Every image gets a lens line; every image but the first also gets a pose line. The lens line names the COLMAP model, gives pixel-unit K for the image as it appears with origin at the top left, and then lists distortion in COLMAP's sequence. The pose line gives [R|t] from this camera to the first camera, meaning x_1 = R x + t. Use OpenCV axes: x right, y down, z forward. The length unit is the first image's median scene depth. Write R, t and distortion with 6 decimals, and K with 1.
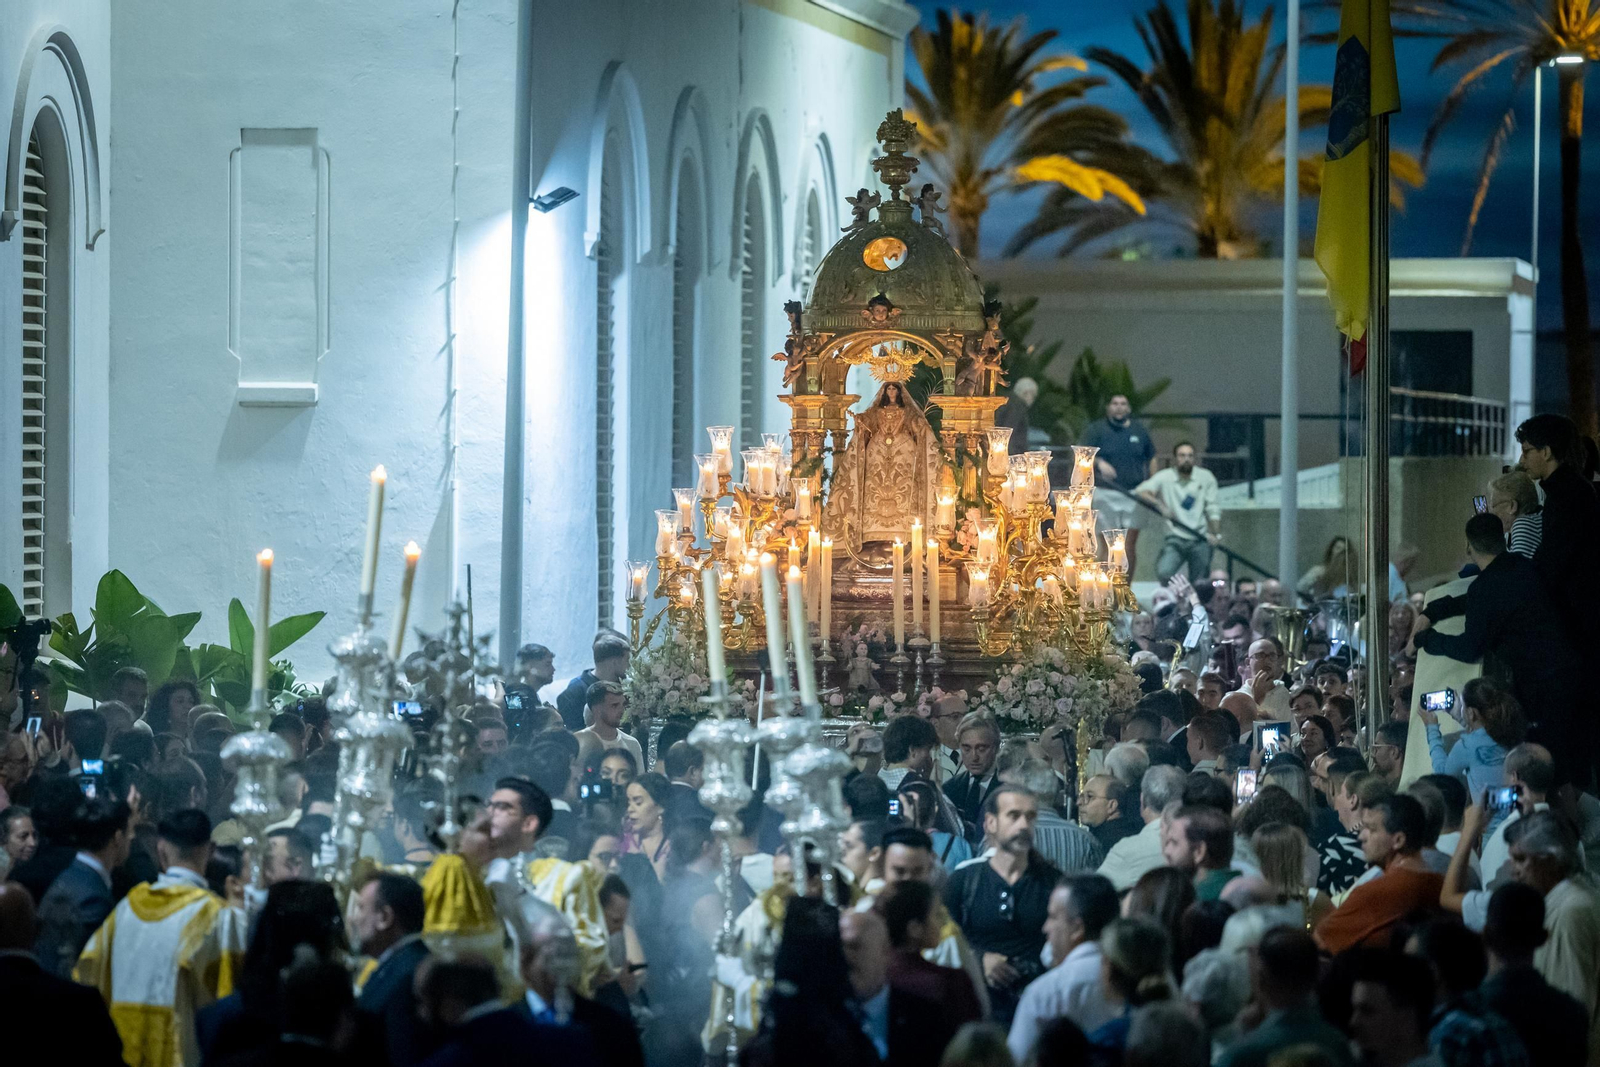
lens RADIAL K [[7952.9, 0, 800.0], [0, 7952.9, 533.5], [0, 0, 1]] dist [0.291895, -14.076623]
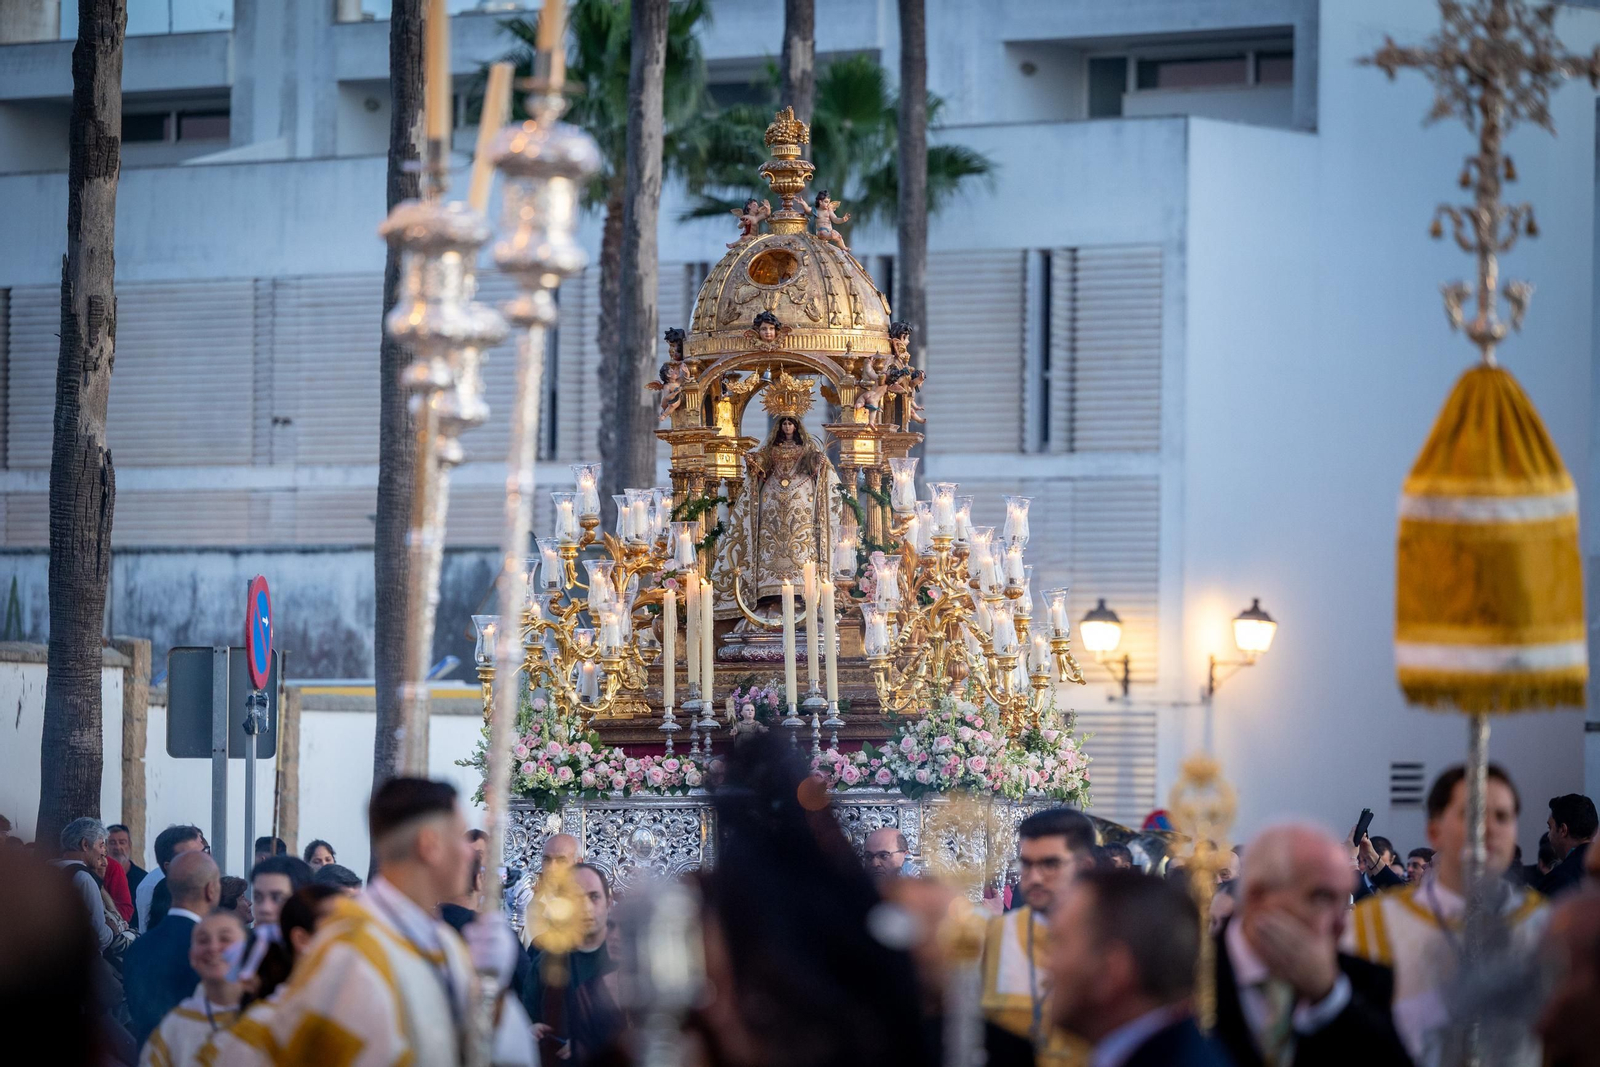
lens RADIAL K [[6328.9, 0, 800.0], [0, 6328.9, 533.5], [0, 0, 1]] dist [-0.261422, -1.107779]
pose [[0.998956, -0.025377, -0.037975, 0.040128], [0.023080, 0.997946, -0.059757, 0.036617], [0.039413, 0.058818, 0.997490, 0.307908]]
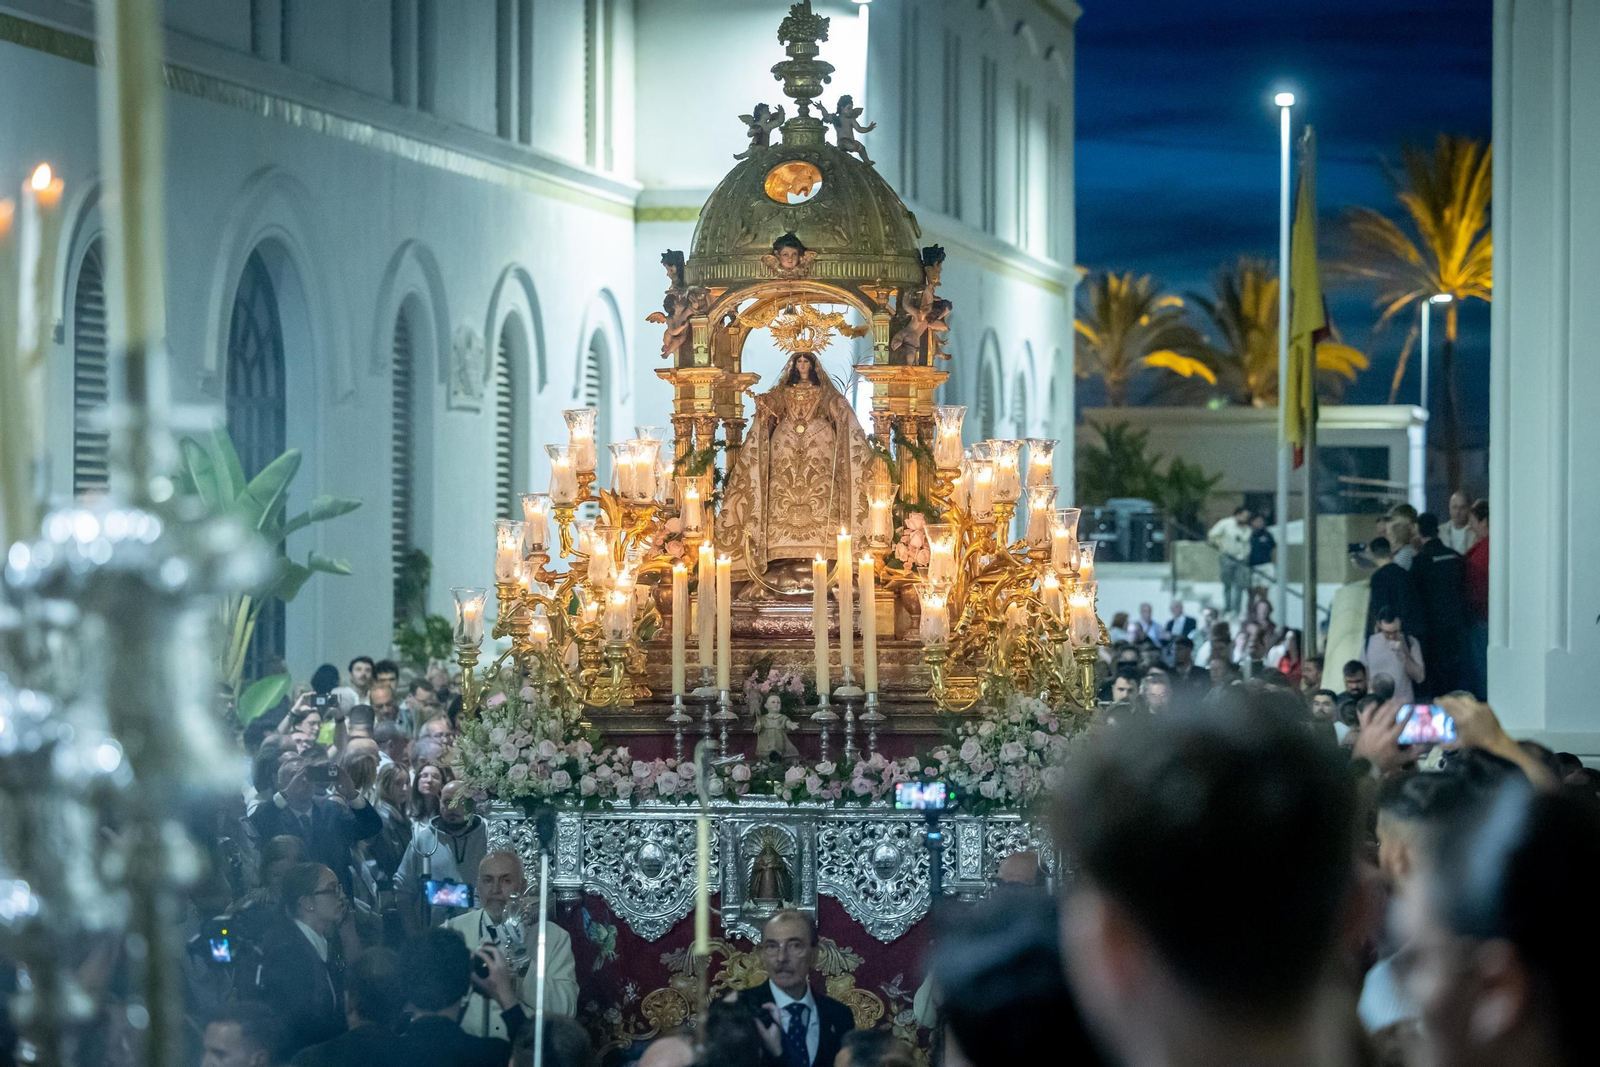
lens RADIAL K [[4349.7, 0, 800.0], [0, 4349.7, 533.5], [0, 0, 1]] dist [-0.072317, -0.505147]
pose [[0.999382, -0.014464, 0.032053, -0.002537], [0.014849, 0.999820, -0.011813, 0.003541], [-0.031877, 0.012281, 0.999416, 0.591957]]
